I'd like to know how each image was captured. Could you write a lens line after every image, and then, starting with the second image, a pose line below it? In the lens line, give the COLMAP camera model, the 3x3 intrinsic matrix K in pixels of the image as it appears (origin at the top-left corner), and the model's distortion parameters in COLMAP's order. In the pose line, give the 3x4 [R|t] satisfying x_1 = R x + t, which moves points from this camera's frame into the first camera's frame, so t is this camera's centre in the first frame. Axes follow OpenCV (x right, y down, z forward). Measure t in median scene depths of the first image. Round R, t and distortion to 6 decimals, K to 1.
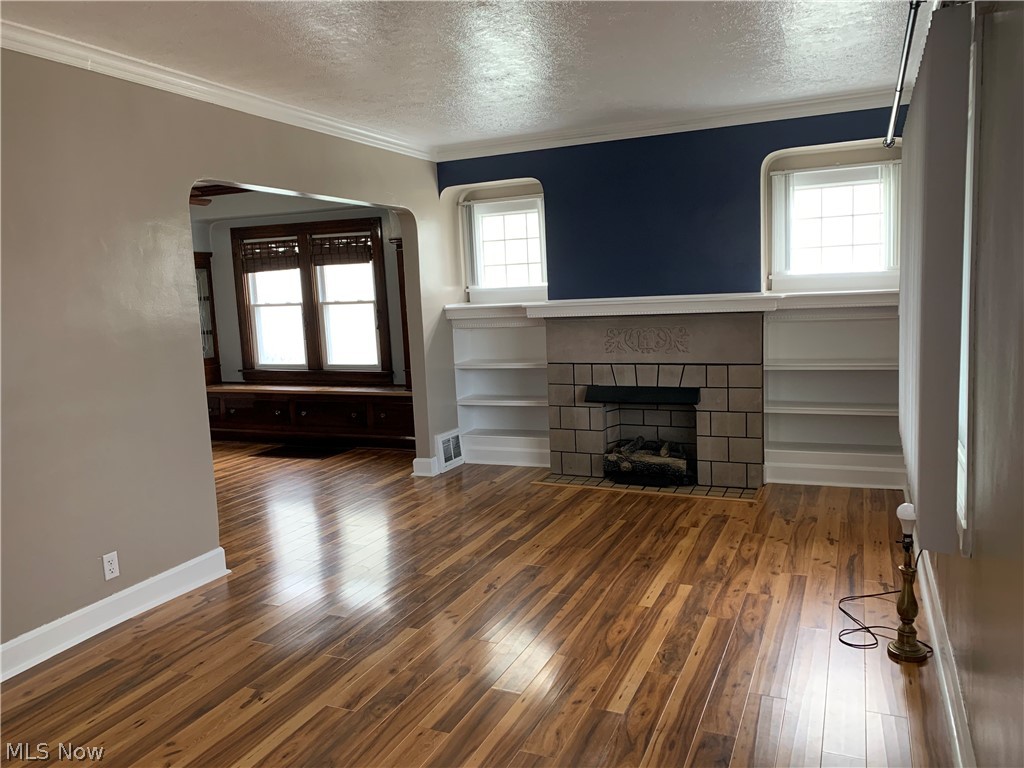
lens RADIAL K [[774.4, 0, 513.5], [0, 774.4, 378.6], [0, 0, 1]] dist [0.080794, -0.095470]
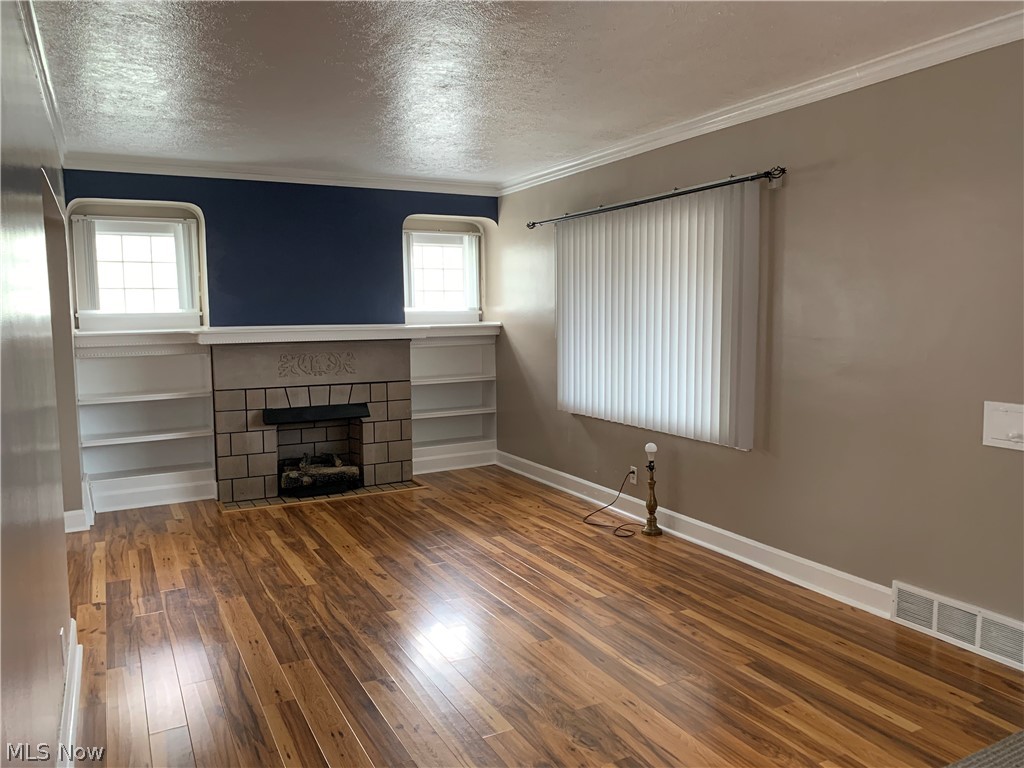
lens RADIAL K [[774.4, 0, 513.5], [0, 774.4, 378.6], [0, 0, 1]] dist [0.080794, -0.095470]
pose [[0.617005, -0.035901, 0.786140, -0.556837], [0.079802, 0.996664, -0.017118, 0.013370], [-0.782903, 0.073297, 0.617811, 0.093833]]
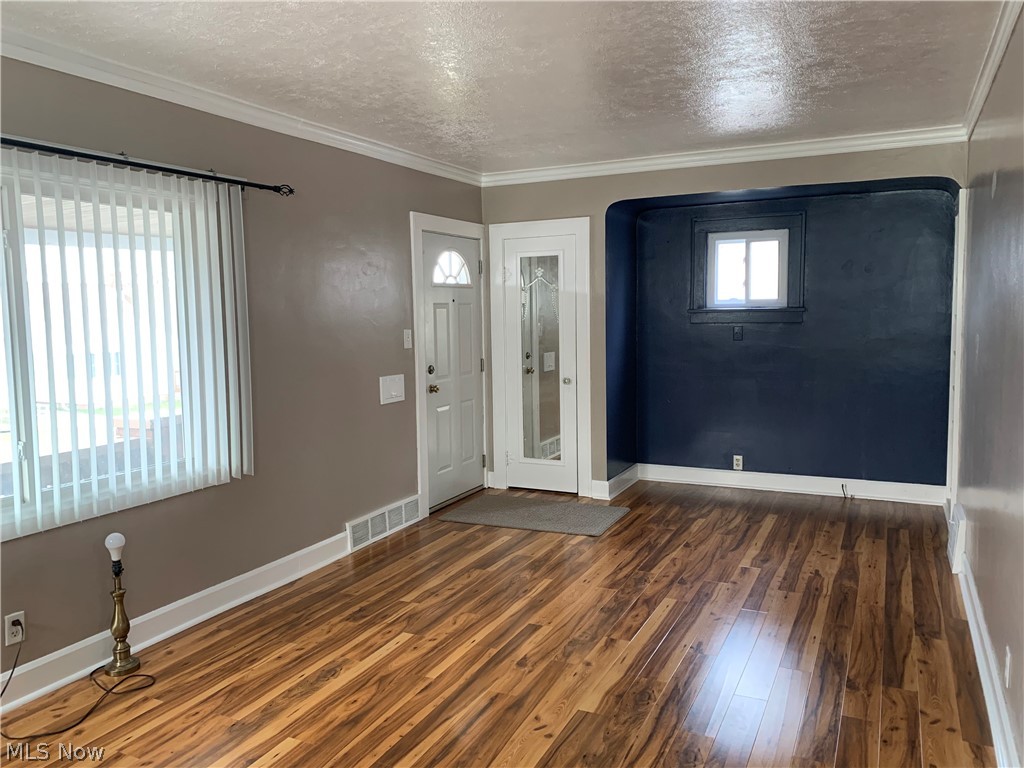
lens RADIAL K [[774.4, 0, 513.5], [0, 774.4, 378.6], [0, 0, 1]] dist [0.080794, -0.095470]
pose [[-0.997355, 0.058010, 0.043787, -0.068044], [0.065858, 0.976153, 0.206853, -0.134768], [-0.030743, 0.209190, -0.977392, 1.105818]]
